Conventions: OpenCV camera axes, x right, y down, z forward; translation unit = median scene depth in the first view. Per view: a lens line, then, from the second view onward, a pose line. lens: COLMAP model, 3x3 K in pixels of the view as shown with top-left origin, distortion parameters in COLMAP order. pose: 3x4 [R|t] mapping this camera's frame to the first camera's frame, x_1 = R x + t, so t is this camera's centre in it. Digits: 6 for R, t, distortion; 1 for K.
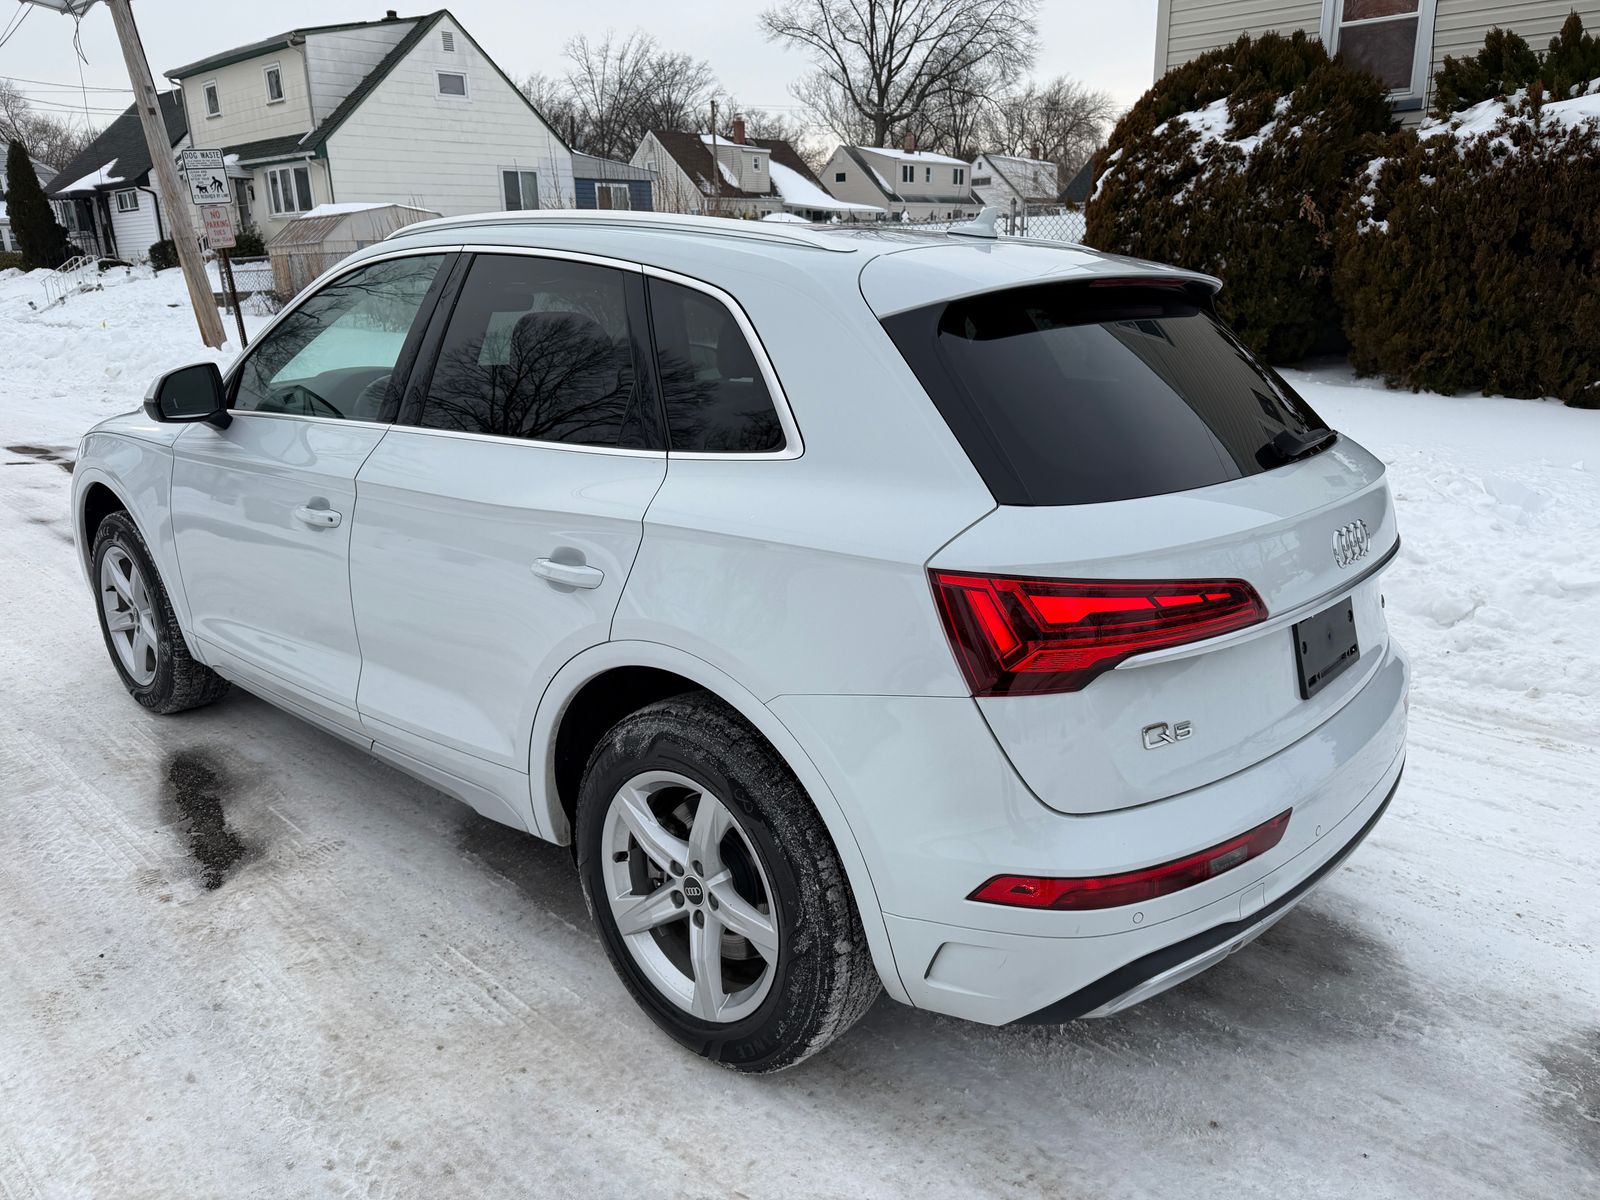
lens RADIAL K [[1133.8, 0, 804.9], [0, 1133.8, 599.2], [0, 0, 1]] dist [0.028599, -0.030458]
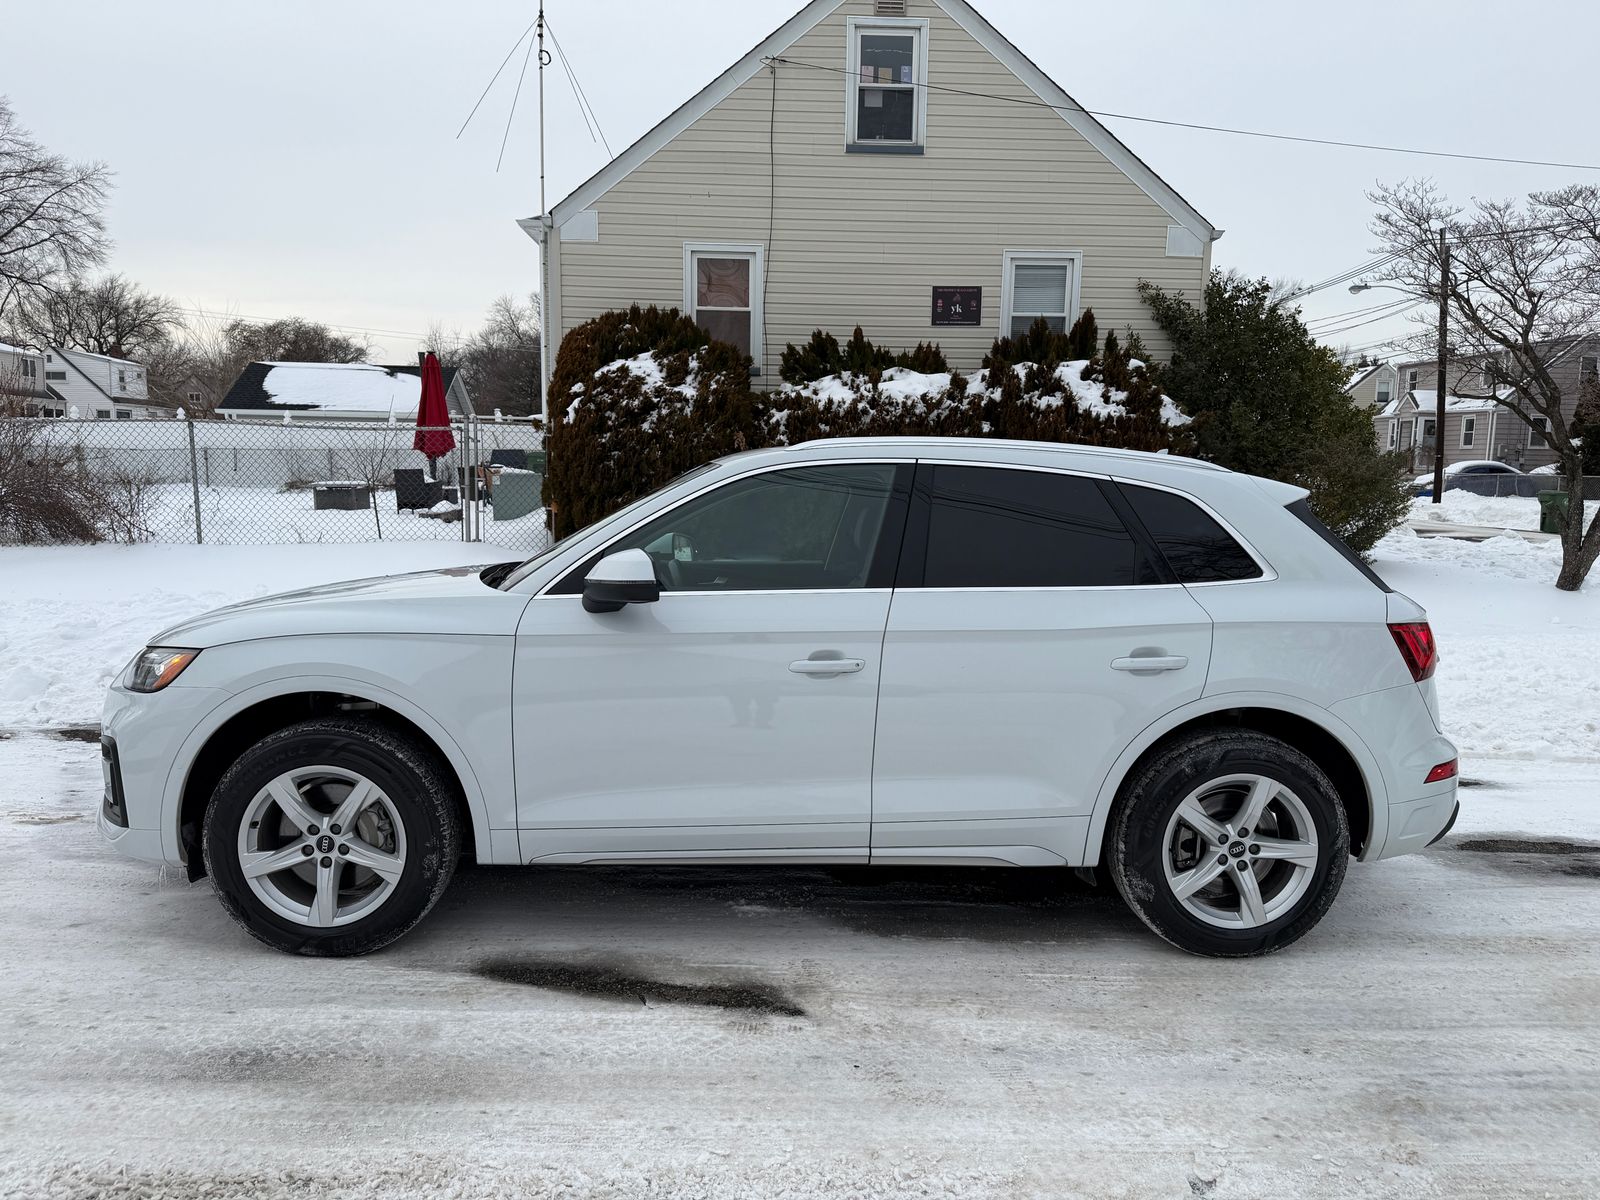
lens RADIAL K [[1133.8, 0, 792.2], [0, 1133.8, 614.2], [0, 0, 1]] dist [0.028599, -0.030458]
pose [[0.707808, -0.053574, 0.704370, -0.482965], [0.168813, 0.981058, -0.095018, -0.007649], [-0.685937, 0.186161, 0.703444, 0.064037]]
